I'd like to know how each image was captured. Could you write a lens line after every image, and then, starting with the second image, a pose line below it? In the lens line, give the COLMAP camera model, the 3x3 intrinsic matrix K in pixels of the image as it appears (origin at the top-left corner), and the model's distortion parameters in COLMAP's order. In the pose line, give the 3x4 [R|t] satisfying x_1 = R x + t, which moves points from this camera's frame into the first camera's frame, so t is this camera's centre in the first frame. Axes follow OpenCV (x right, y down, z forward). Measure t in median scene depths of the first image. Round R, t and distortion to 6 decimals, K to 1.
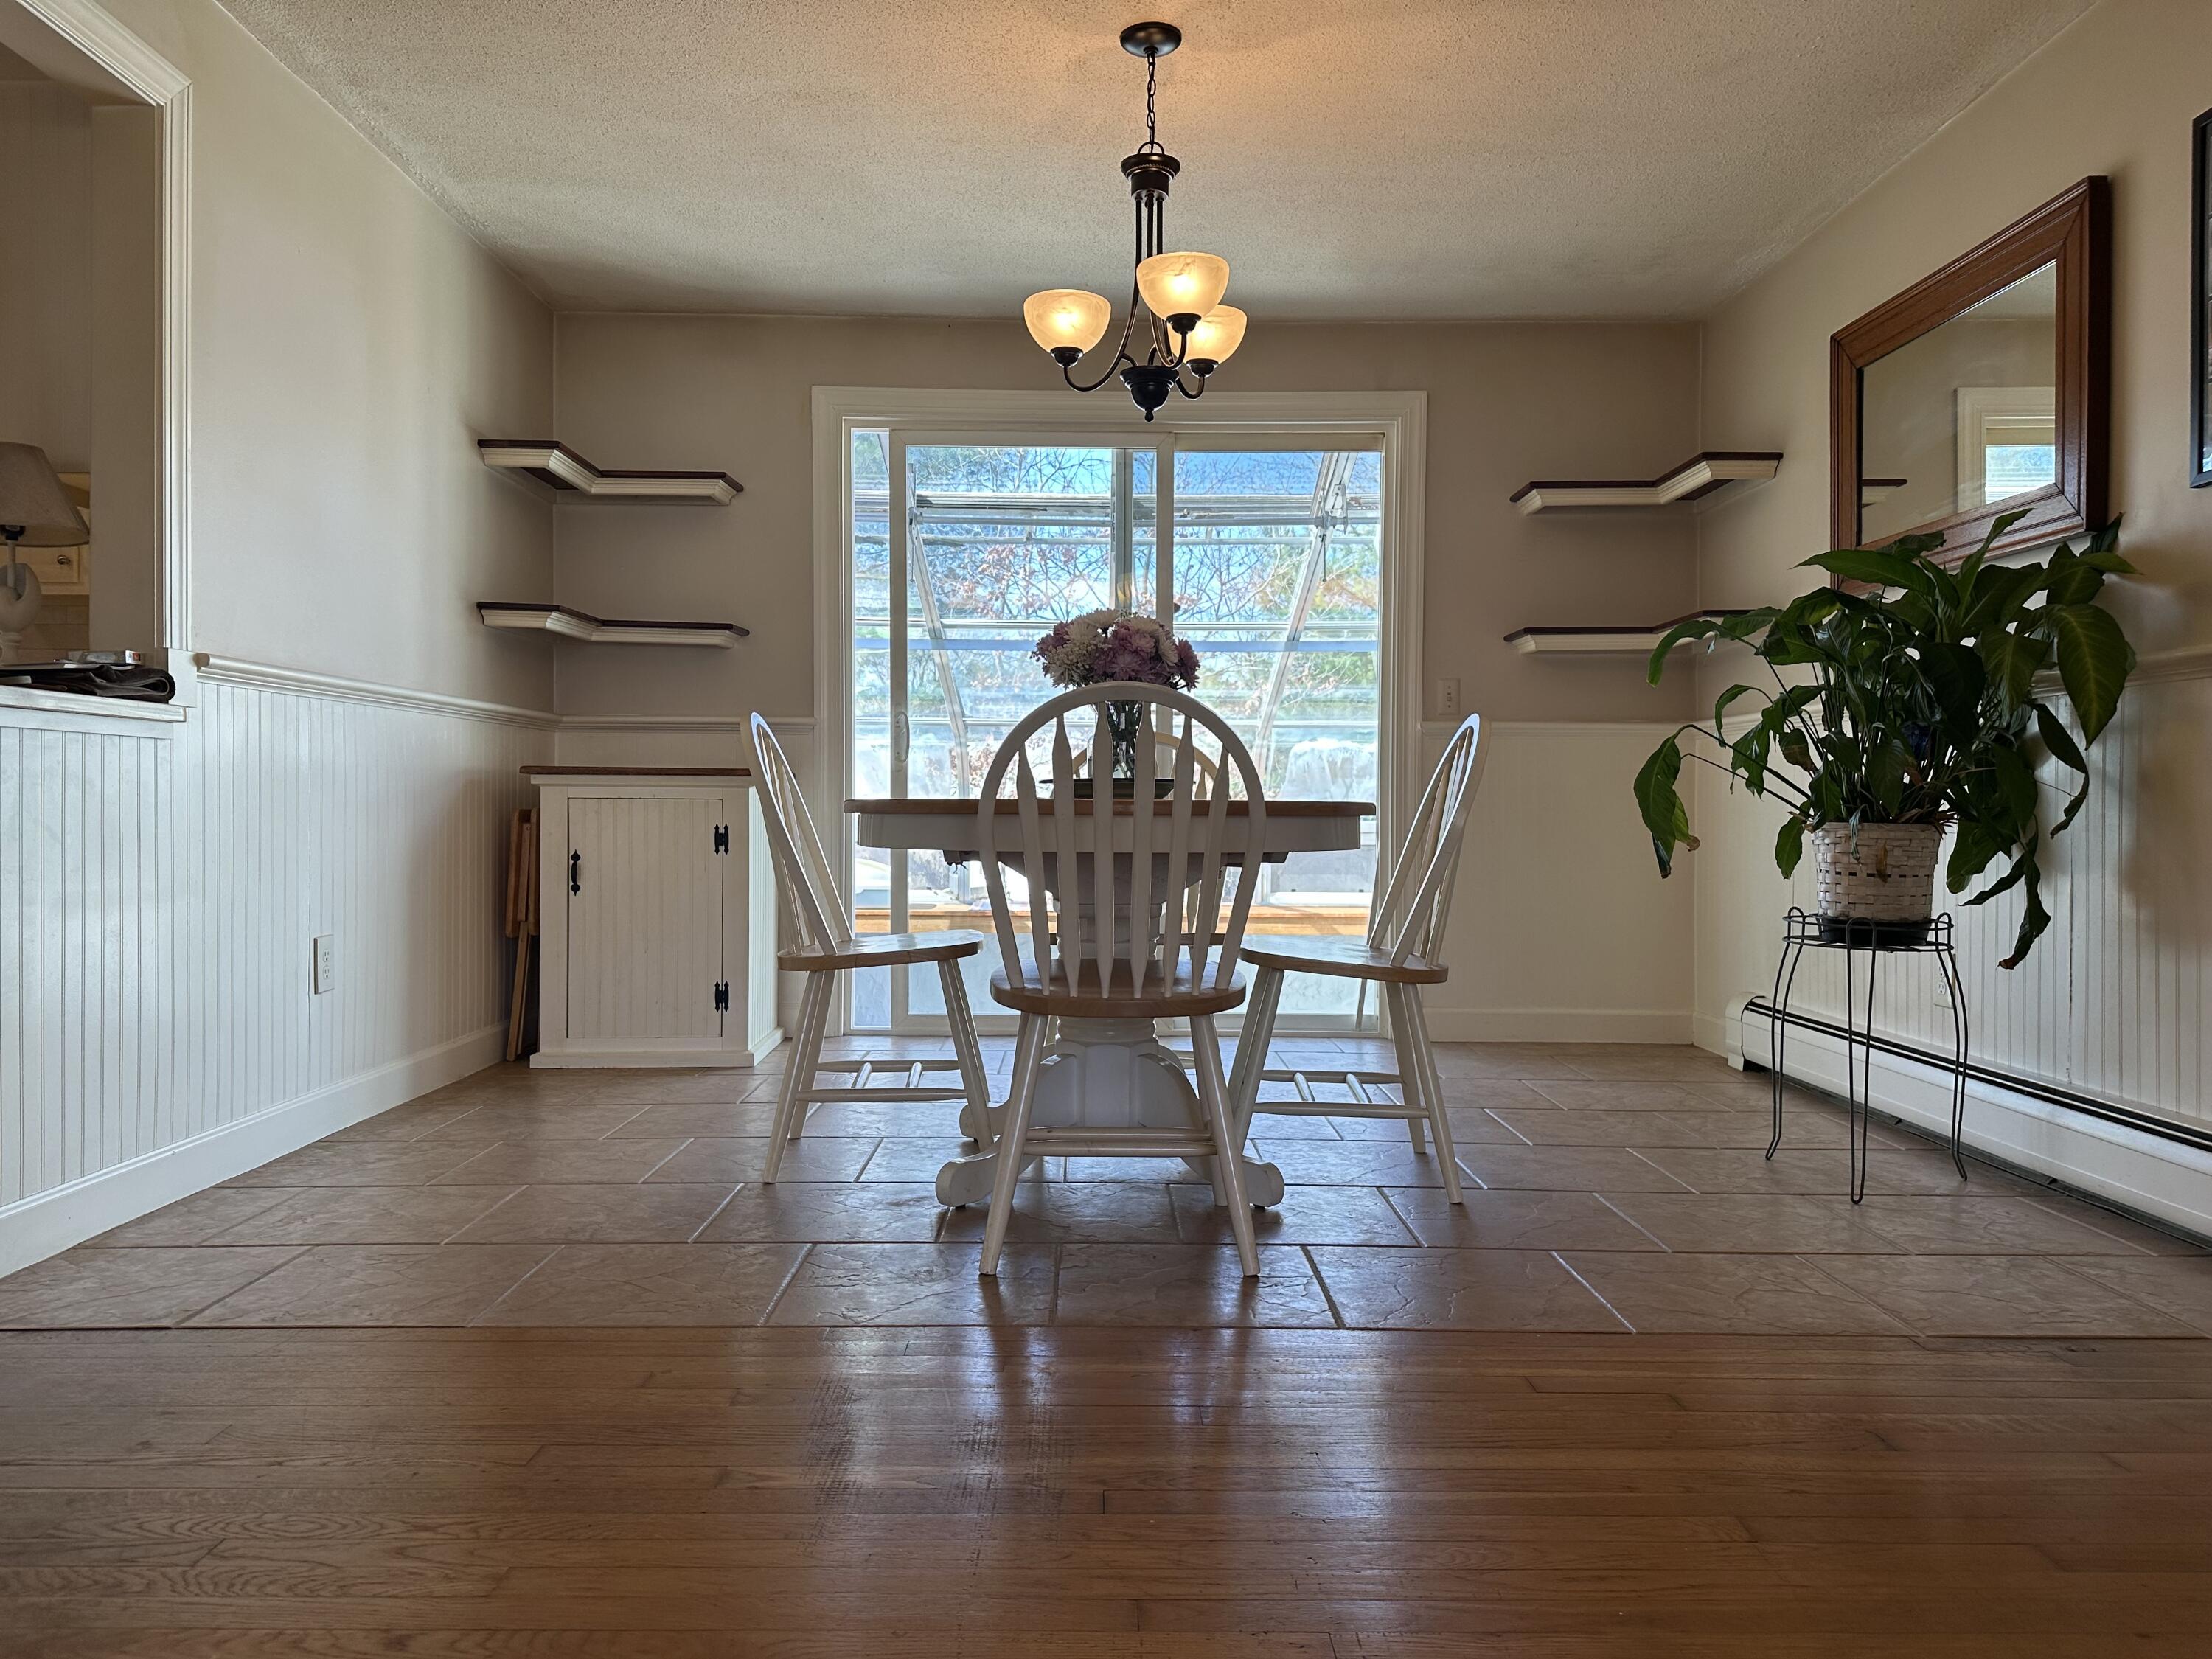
lens RADIAL K [[1576.6, 0, 1102.4], [0, 1576.6, 823.1], [0, 0, 1]] dist [-0.036769, -0.001742]
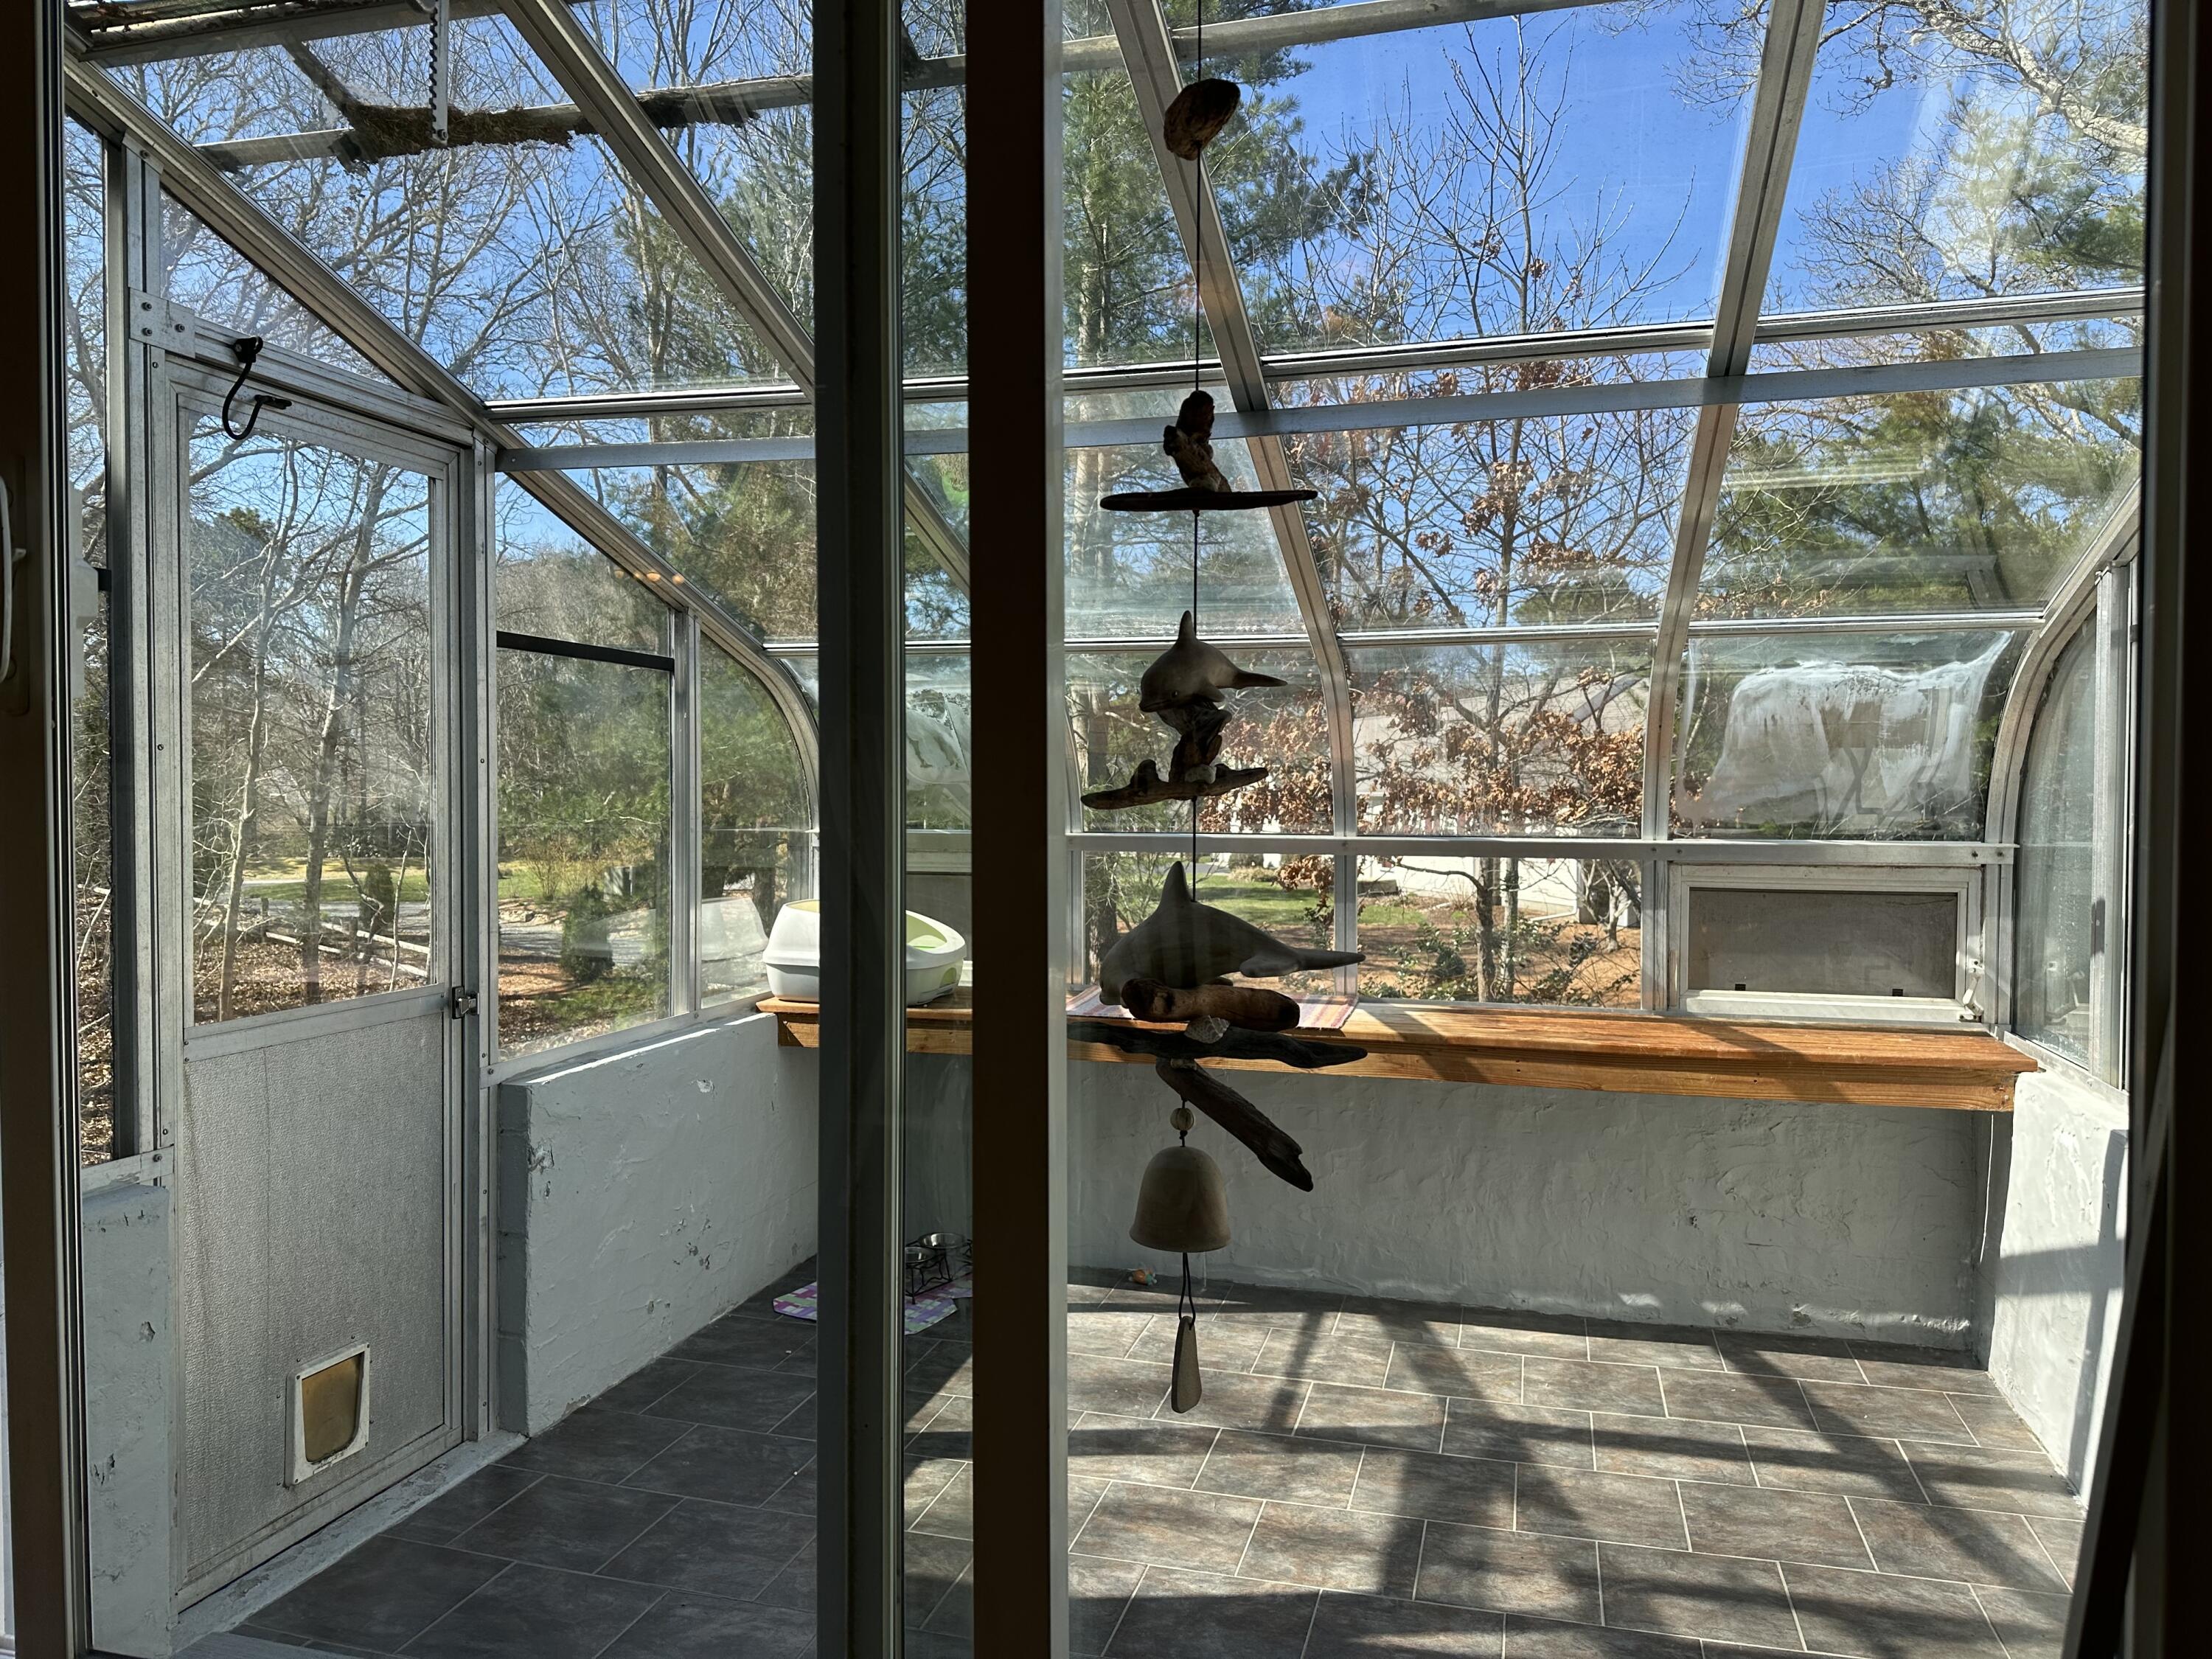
lens RADIAL K [[1576.6, 0, 1110.9], [0, 1576.6, 827.0], [0, 0, 1]] dist [-0.036769, -0.001742]
pose [[0.960891, 0.005917, -0.276865, 0.071605], [-0.004121, 0.999967, 0.007069, -0.008048], [0.276897, -0.005651, 0.960883, 0.510854]]
